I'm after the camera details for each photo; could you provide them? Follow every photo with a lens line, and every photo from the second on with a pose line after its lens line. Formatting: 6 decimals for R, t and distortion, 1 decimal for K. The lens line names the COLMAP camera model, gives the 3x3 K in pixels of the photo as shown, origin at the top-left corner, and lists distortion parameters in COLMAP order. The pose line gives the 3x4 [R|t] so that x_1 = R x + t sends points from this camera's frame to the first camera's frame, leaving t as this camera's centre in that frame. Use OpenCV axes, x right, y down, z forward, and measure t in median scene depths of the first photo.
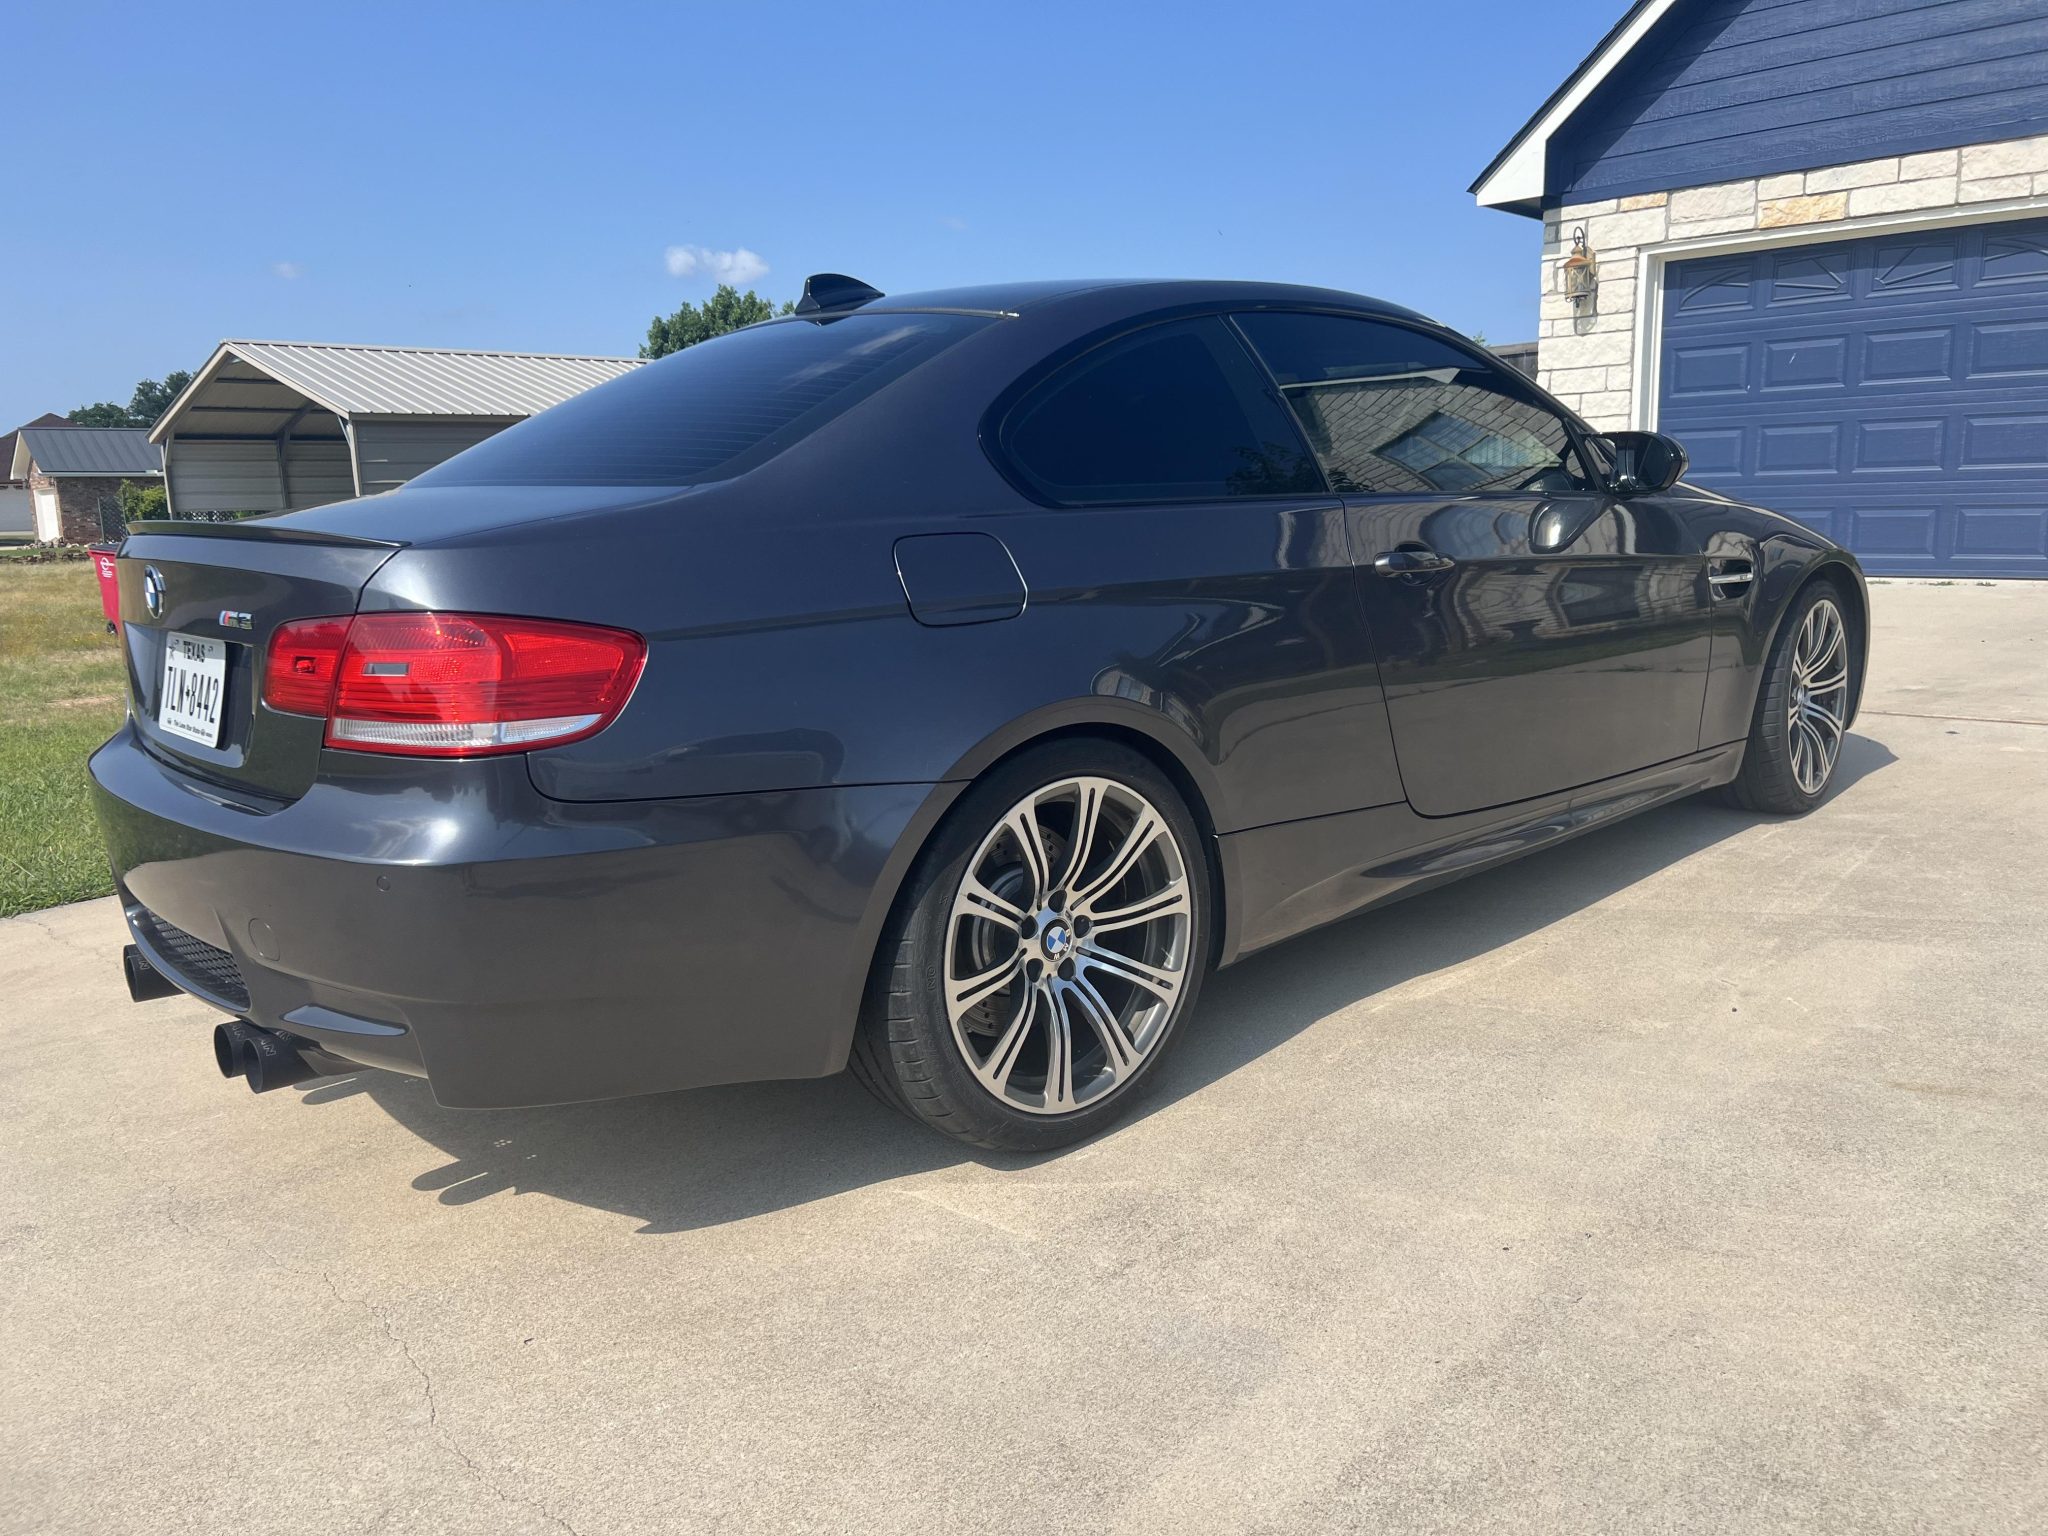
lens RADIAL K [[1579.8, 0, 1035.8], [0, 1579.8, 772.9], [0, 0, 1]] dist [0.040337, -0.044659]
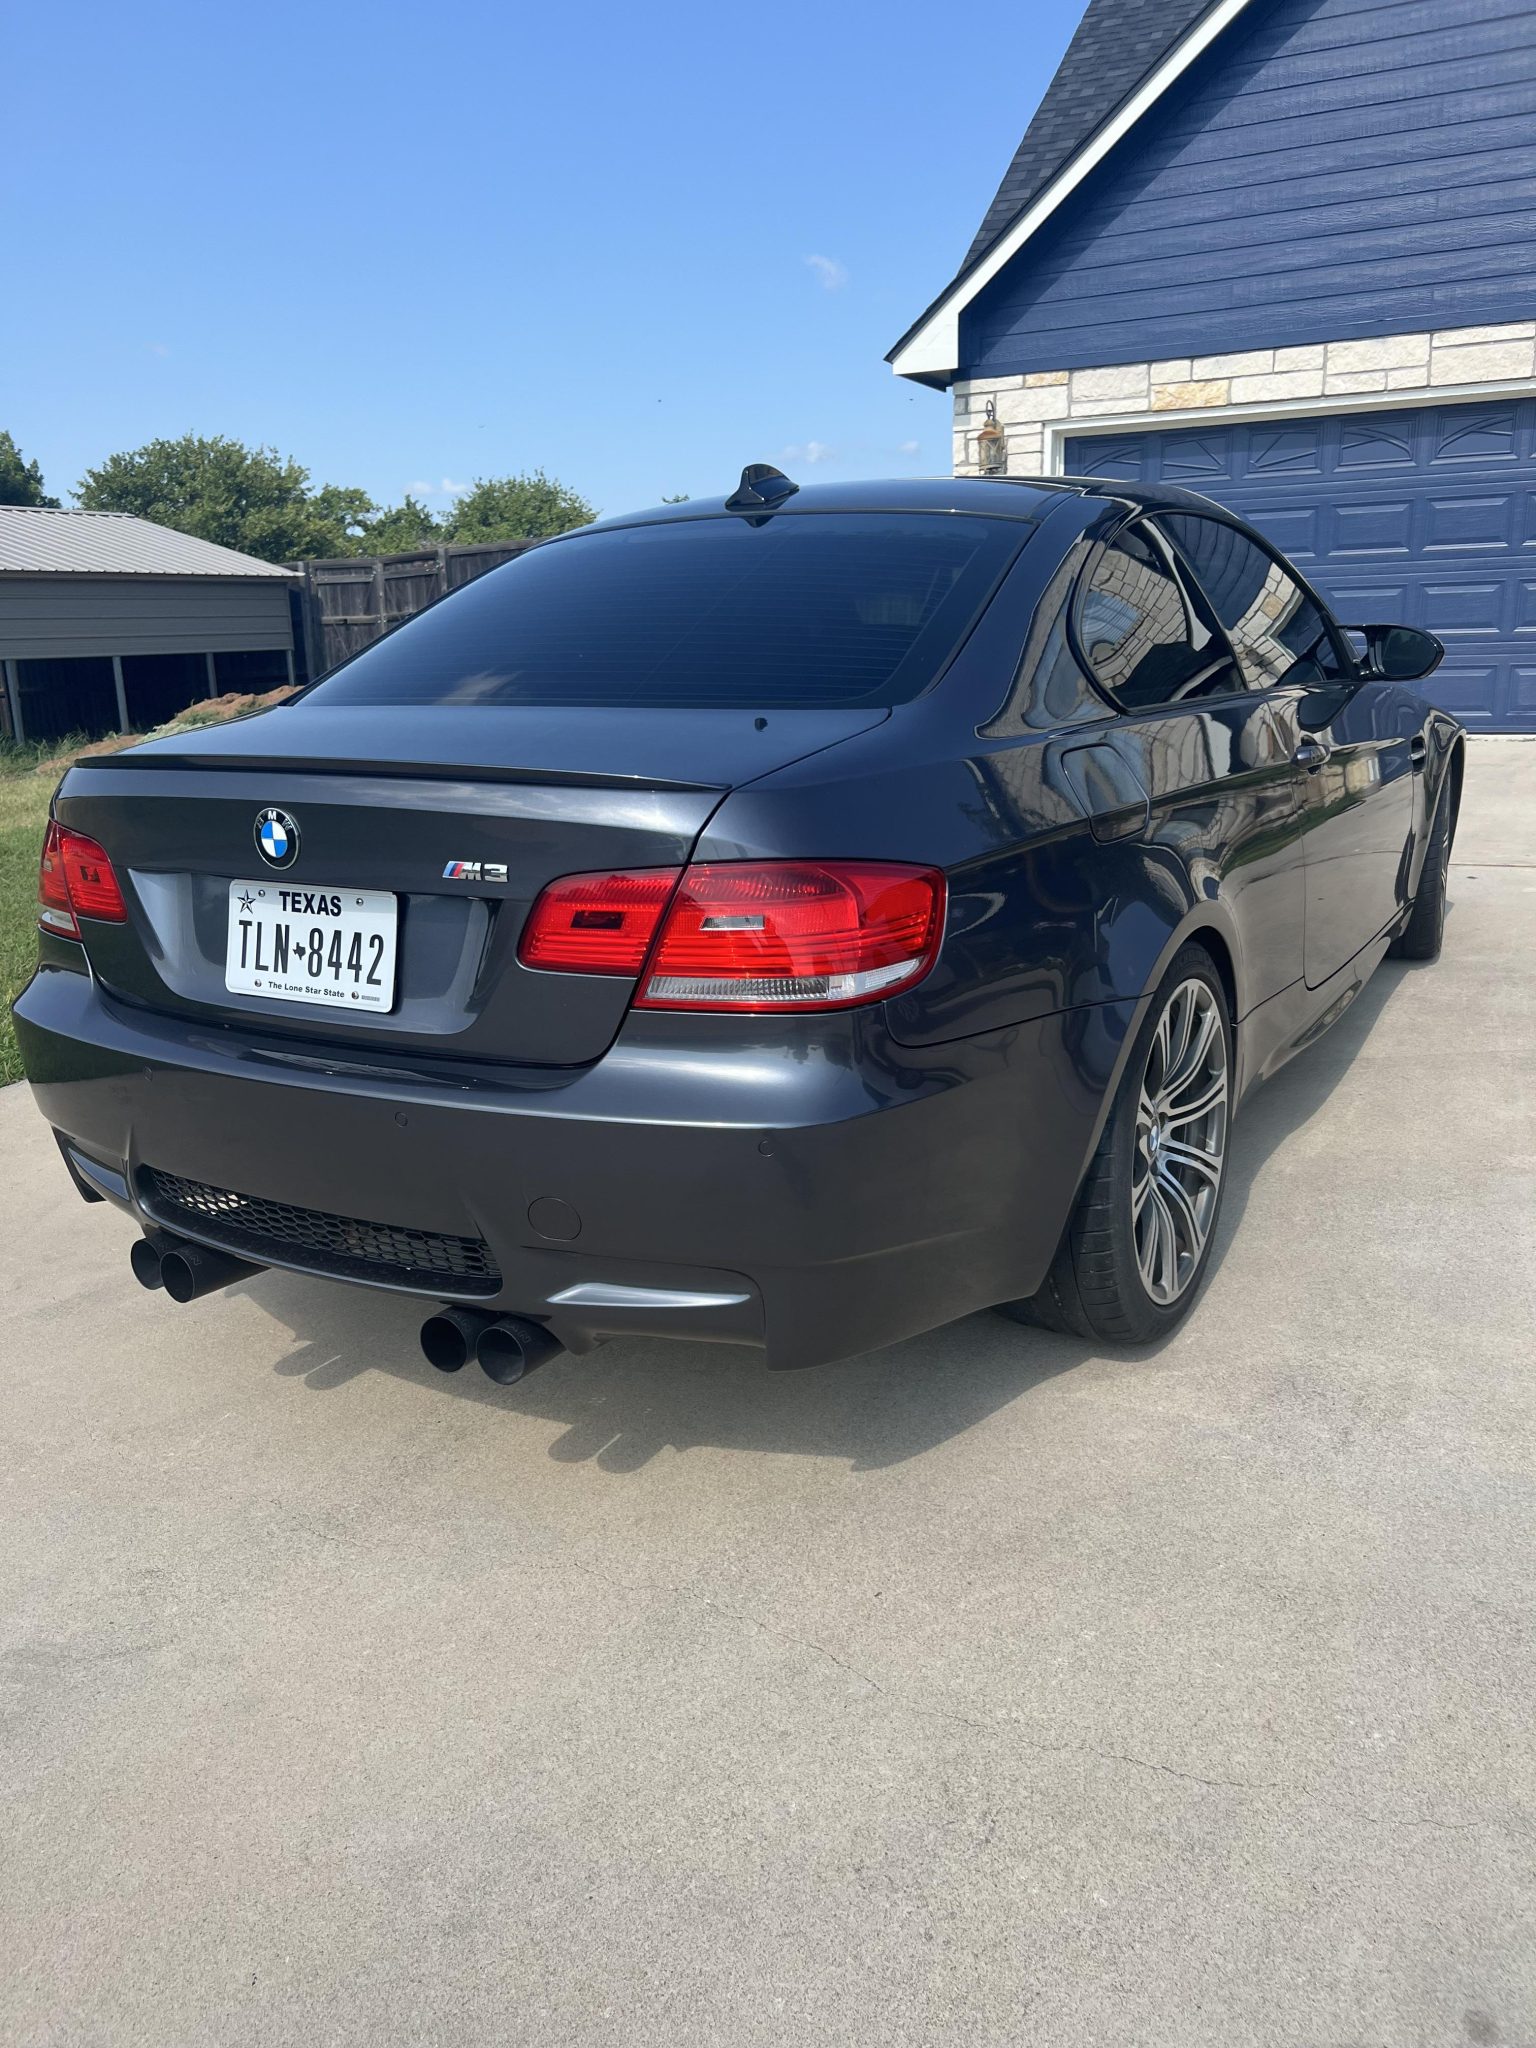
lens RADIAL K [[1579.8, 0, 771.9], [0, 1579.8, 1032.3], [0, 0, 1]] dist [0.040337, -0.044659]
pose [[0.954829, -0.074493, 0.287666, -0.145926], [0.055774, 0.995790, 0.072741, -0.014866], [-0.291874, -0.053411, 0.954964, 0.022743]]
